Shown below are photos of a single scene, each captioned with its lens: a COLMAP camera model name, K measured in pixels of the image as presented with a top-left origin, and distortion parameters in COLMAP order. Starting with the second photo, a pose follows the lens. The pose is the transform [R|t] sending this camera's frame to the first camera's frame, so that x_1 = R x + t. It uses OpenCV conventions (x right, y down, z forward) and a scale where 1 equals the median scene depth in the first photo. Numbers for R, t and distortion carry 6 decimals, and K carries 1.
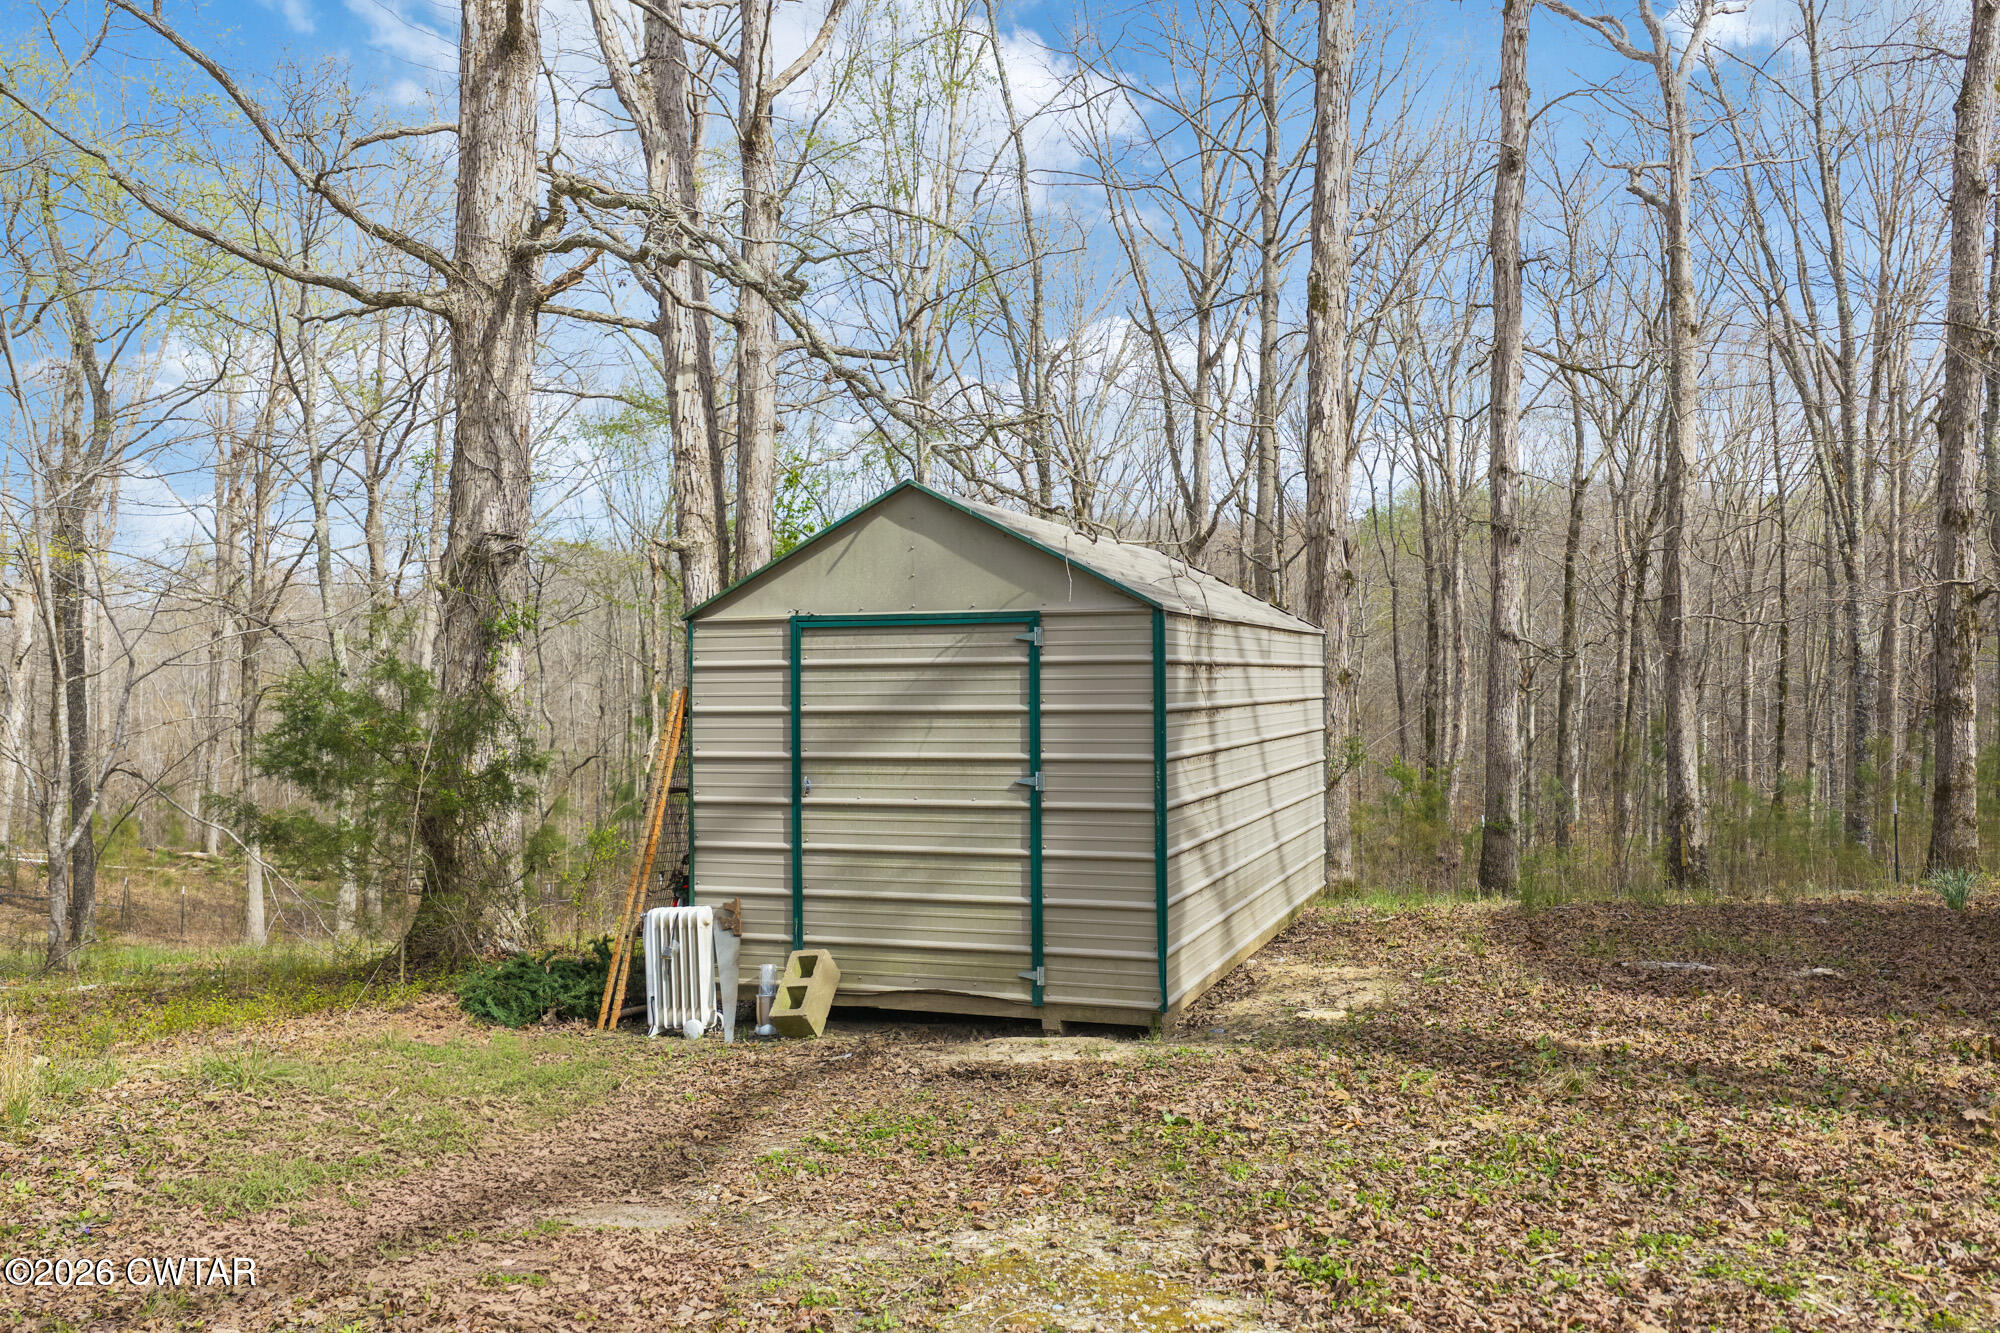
lens RADIAL K [[1662.3, 0, 1007.9], [0, 1662.3, 678.9], [0, 0, 1]] dist [-0.001594, -0.000917]
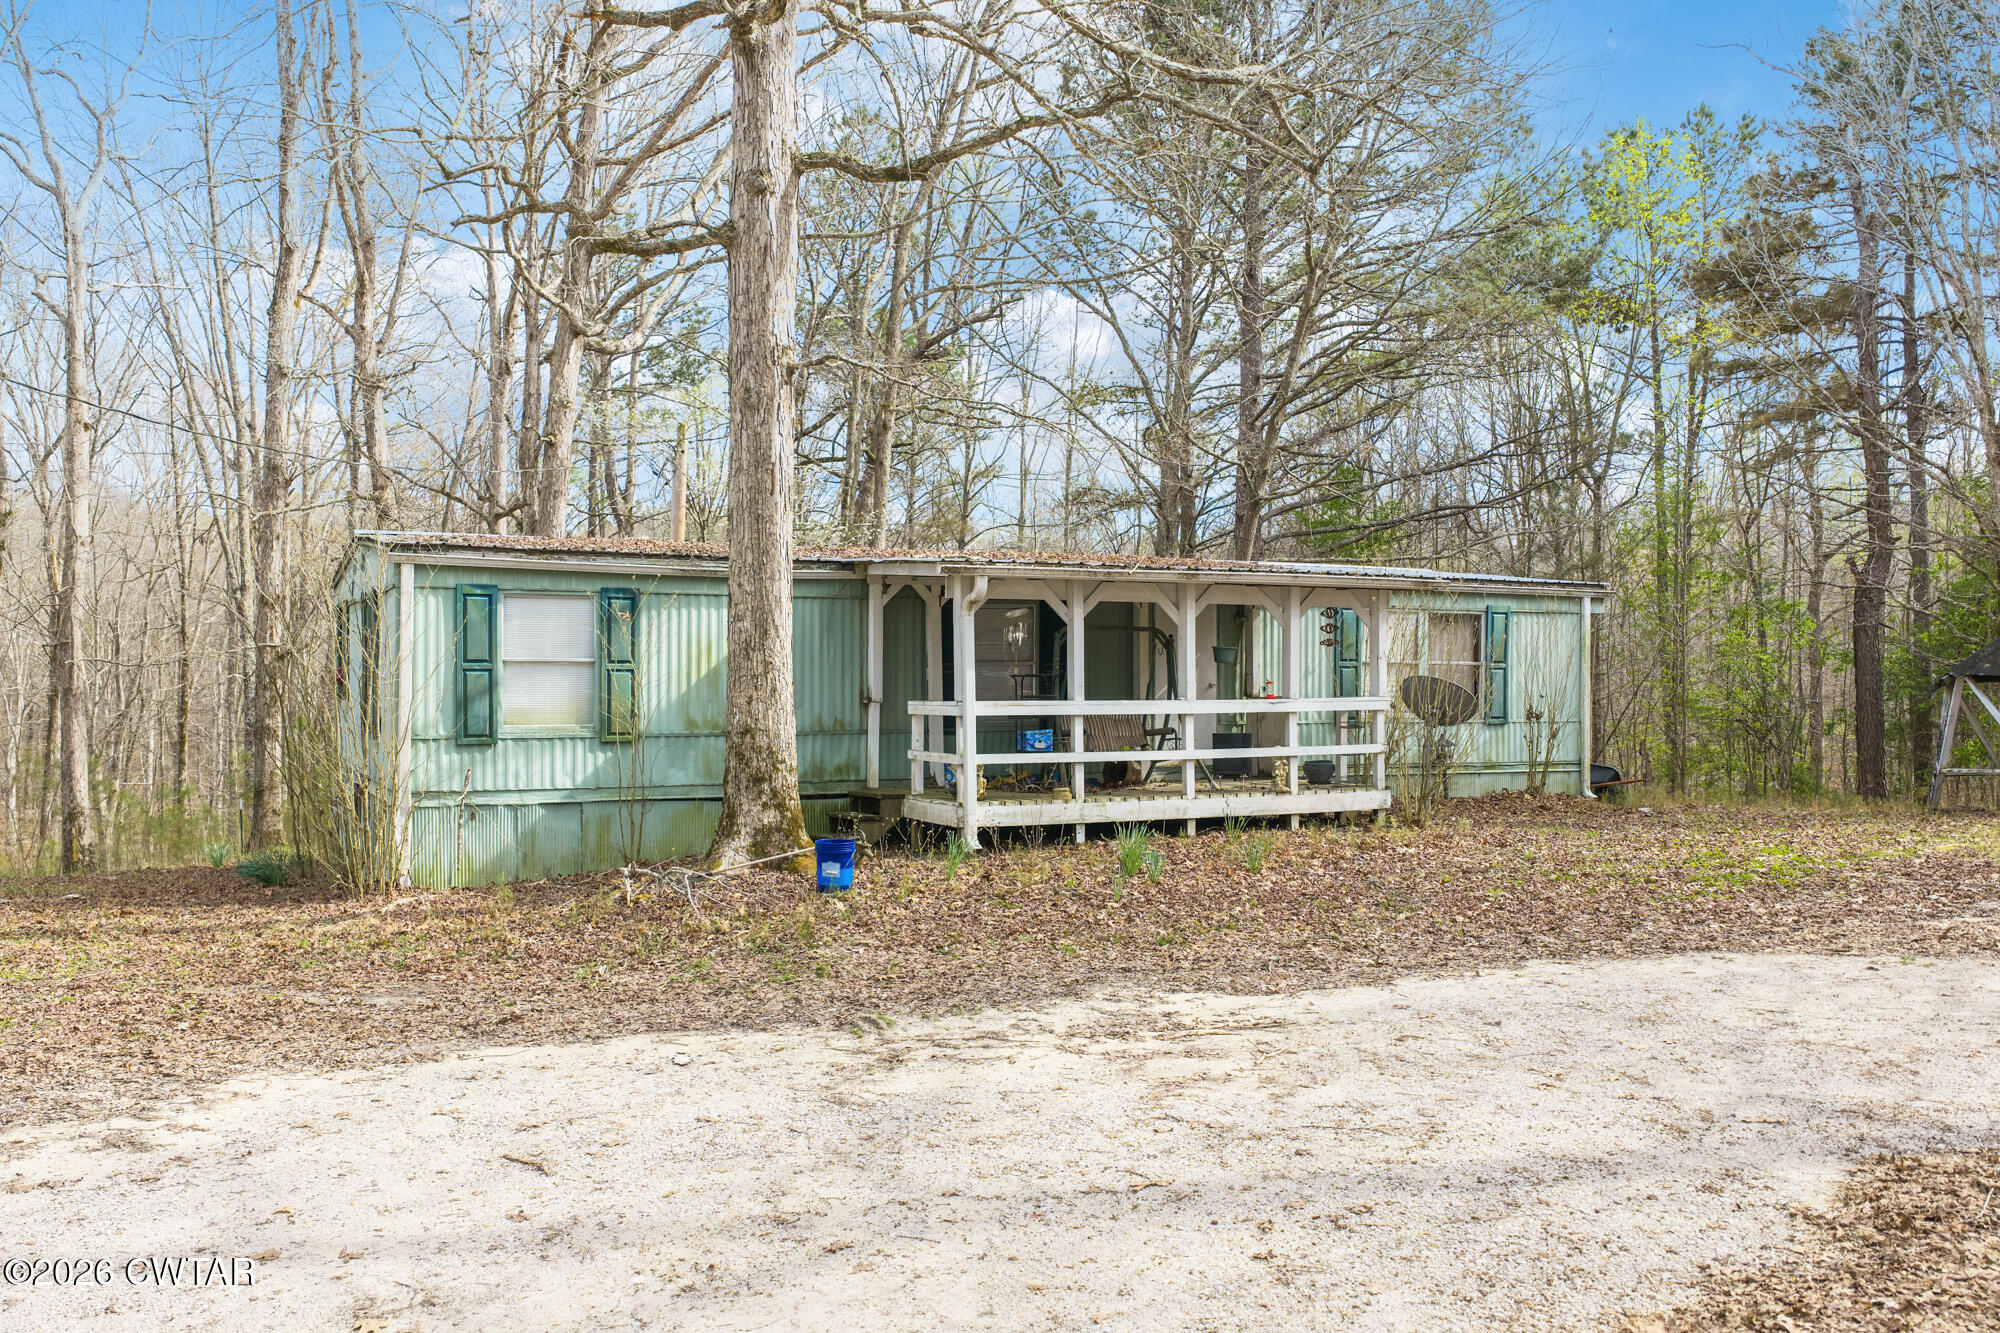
lens RADIAL K [[1662.3, 0, 1007.9], [0, 1662.3, 678.9], [0, 0, 1]] dist [-0.001594, -0.000917]
pose [[0.651817, -0.000168, 0.758376, -0.079873], [0.000863, 0.999999, -0.000519, -0.022344], [-0.758376, 0.000993, 0.651817, -0.335924]]
